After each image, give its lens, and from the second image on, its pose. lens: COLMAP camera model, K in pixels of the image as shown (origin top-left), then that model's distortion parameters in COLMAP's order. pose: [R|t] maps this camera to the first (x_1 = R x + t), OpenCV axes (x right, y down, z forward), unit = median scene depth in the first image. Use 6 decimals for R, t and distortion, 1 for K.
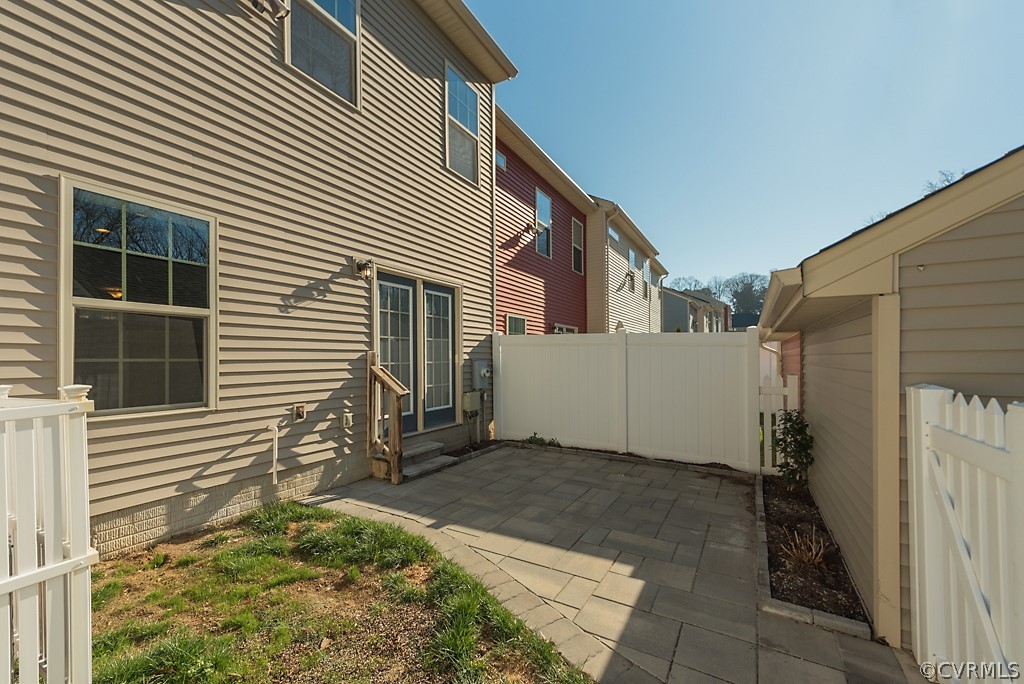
lens RADIAL K [[426.1, 0, 507.1], [0, 426.1, 354.6], [0, 0, 1]] dist [0.018655, -0.005683]
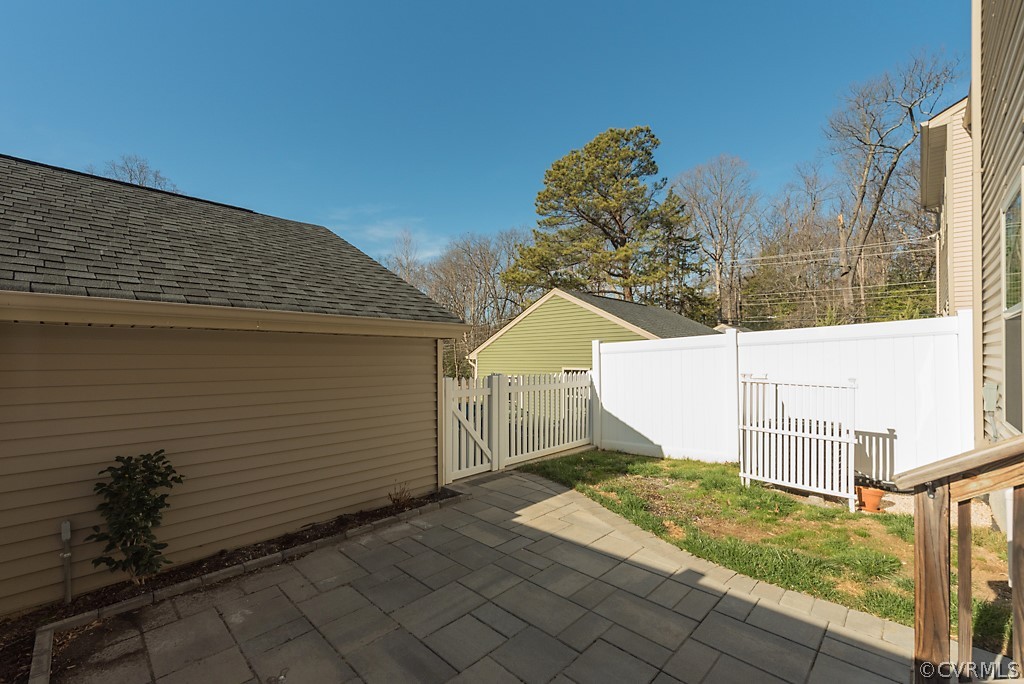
lens RADIAL K [[426.1, 0, 507.1], [0, 426.1, 354.6], [0, 0, 1]] dist [0.018655, -0.005683]
pose [[-0.966928, 0.008099, 0.254922, -0.035606], [0.004884, 0.999900, -0.013242, -0.012505], [-0.255004, -0.011559, -0.966871, 2.064969]]
